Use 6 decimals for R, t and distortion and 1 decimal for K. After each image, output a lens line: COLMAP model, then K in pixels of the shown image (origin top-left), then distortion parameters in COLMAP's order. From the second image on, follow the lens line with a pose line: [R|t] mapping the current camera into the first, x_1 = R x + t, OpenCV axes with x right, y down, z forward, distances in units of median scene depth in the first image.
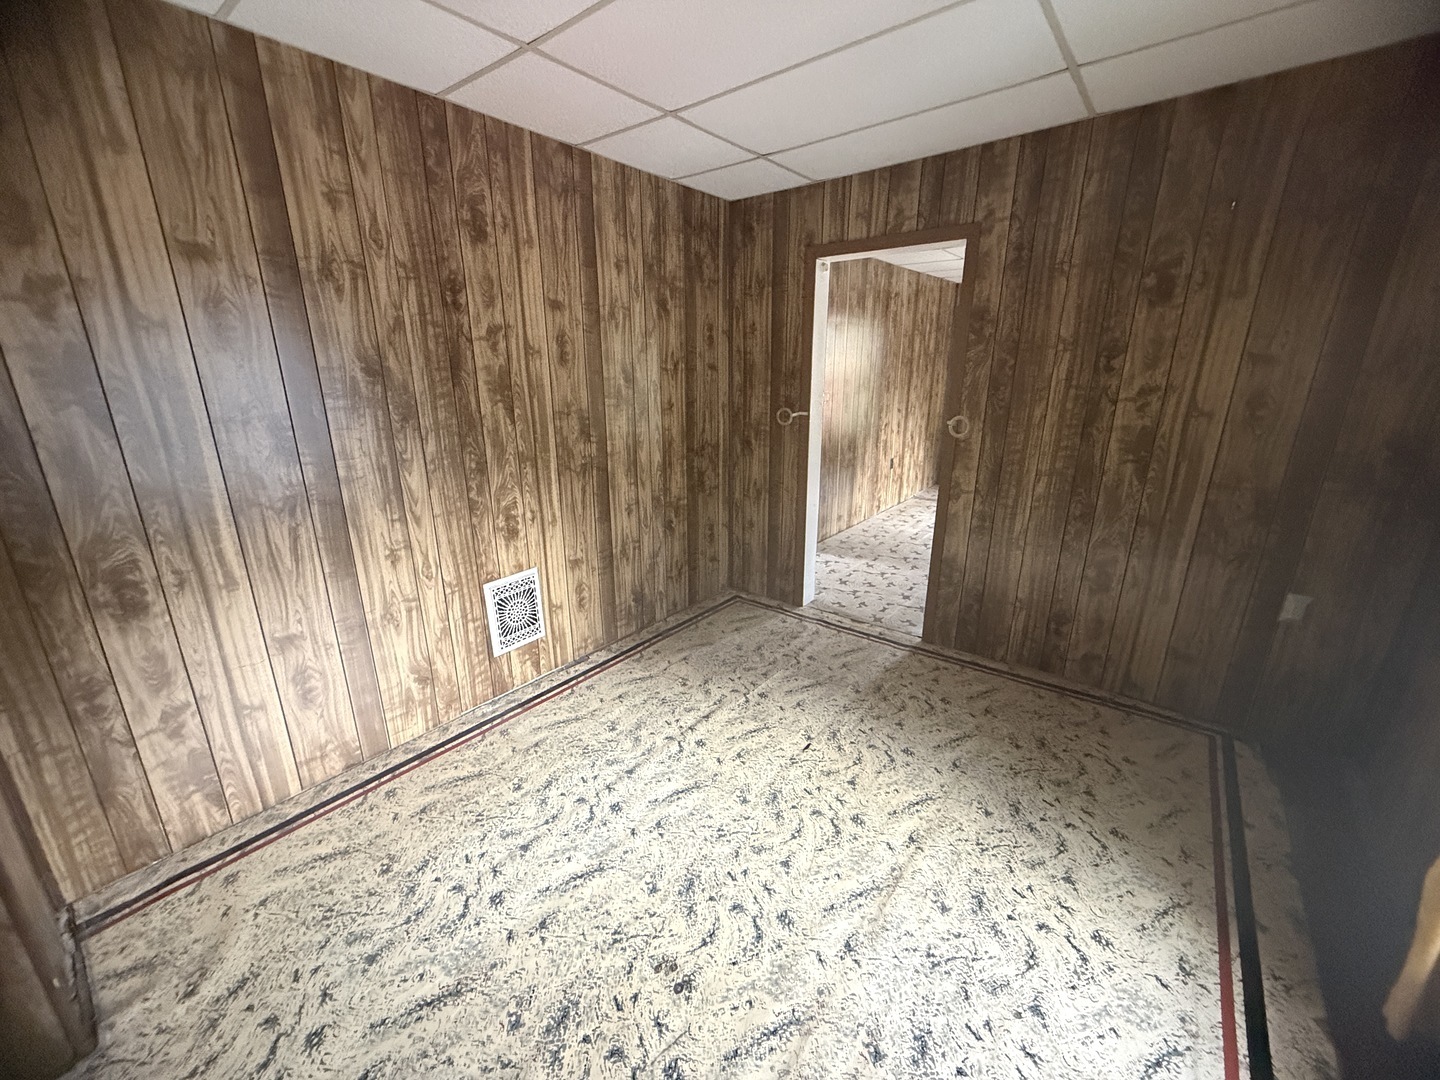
lens RADIAL K [[569.8, 0, 714.3], [0, 569.8, 538.3], [0, 0, 1]] dist [-0.015622, -0.000052]
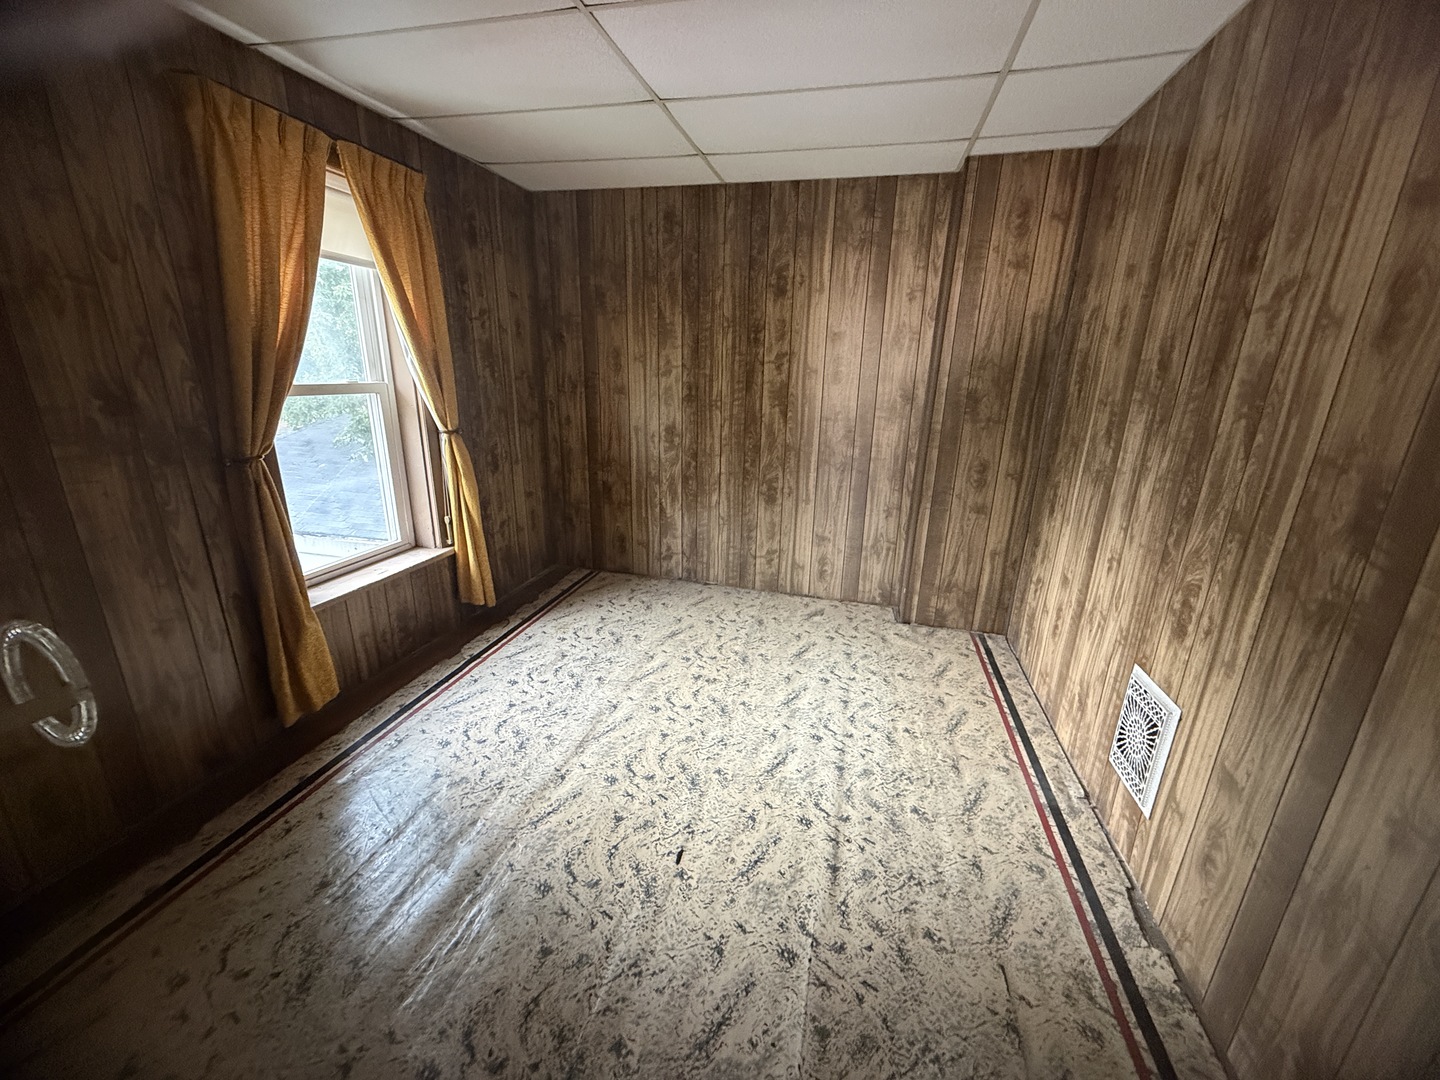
lens RADIAL K [[569.8, 0, 712.4], [0, 569.8, 541.6], [0, 0, 1]] dist [-0.015622, -0.000052]
pose [[-0.913534, 0.105643, -0.392805, 0.359029], [-0.132087, 0.836307, 0.532112, -0.370181], [0.384719, 0.537987, -0.750041, 1.300370]]
